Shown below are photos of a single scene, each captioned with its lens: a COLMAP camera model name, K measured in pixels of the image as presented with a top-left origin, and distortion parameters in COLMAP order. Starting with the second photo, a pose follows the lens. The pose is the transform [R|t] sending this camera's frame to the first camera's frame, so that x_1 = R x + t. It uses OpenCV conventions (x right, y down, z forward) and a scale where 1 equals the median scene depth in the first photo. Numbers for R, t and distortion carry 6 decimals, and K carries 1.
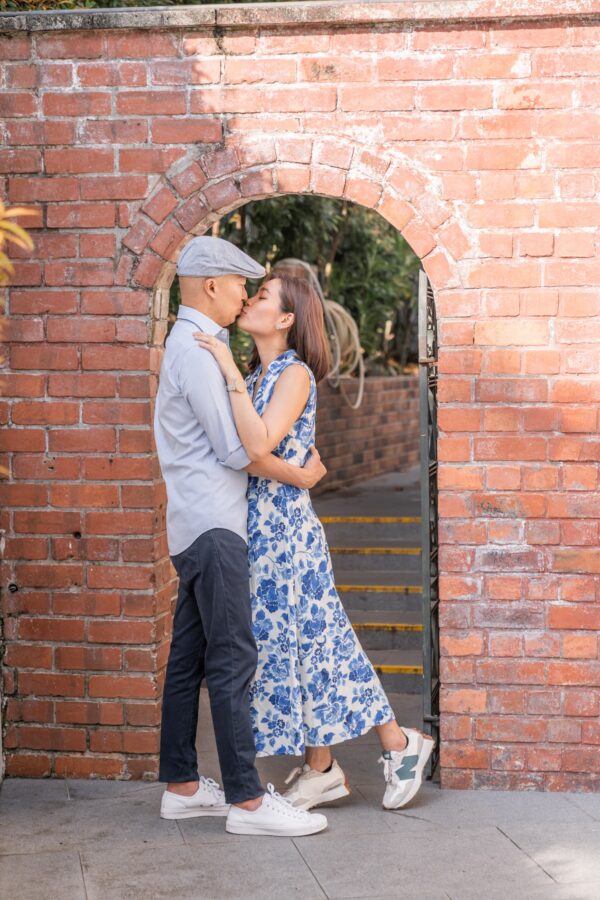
lens RADIAL K [[1944.0, 0, 283.4], [0, 1944.0, 493.4], [0, 0, 1]] dist [0.098334, 0.000000]
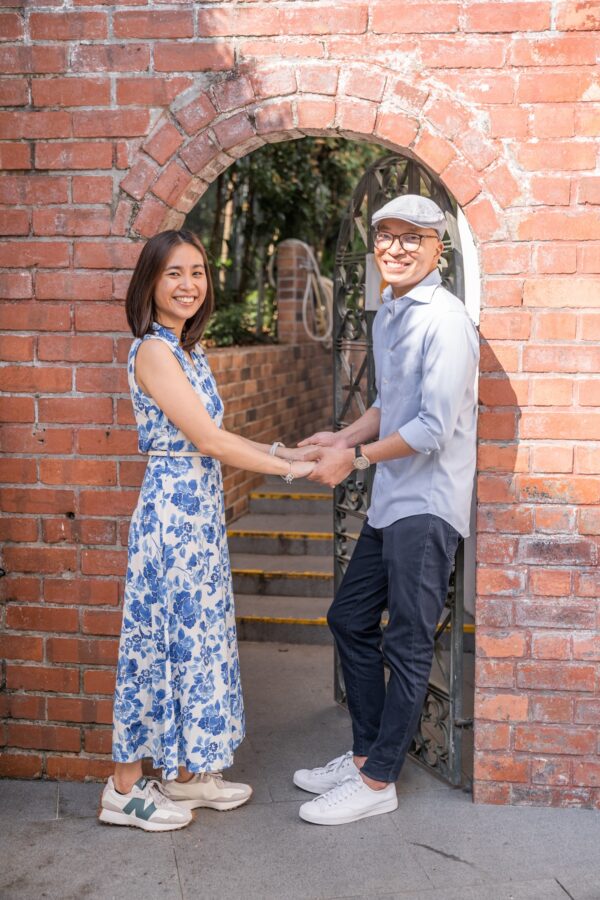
lens RADIAL K [[1197.9, 0, 303.2], [0, 1197.9, 452.3], [0, 0, 1]] dist [0.018849, 0.000000]
pose [[0.999650, 0.006744, 0.025562, -0.013273], [-0.007678, 0.999301, 0.036598, -0.029574], [-0.025298, -0.036781, 0.999003, 0.458021]]
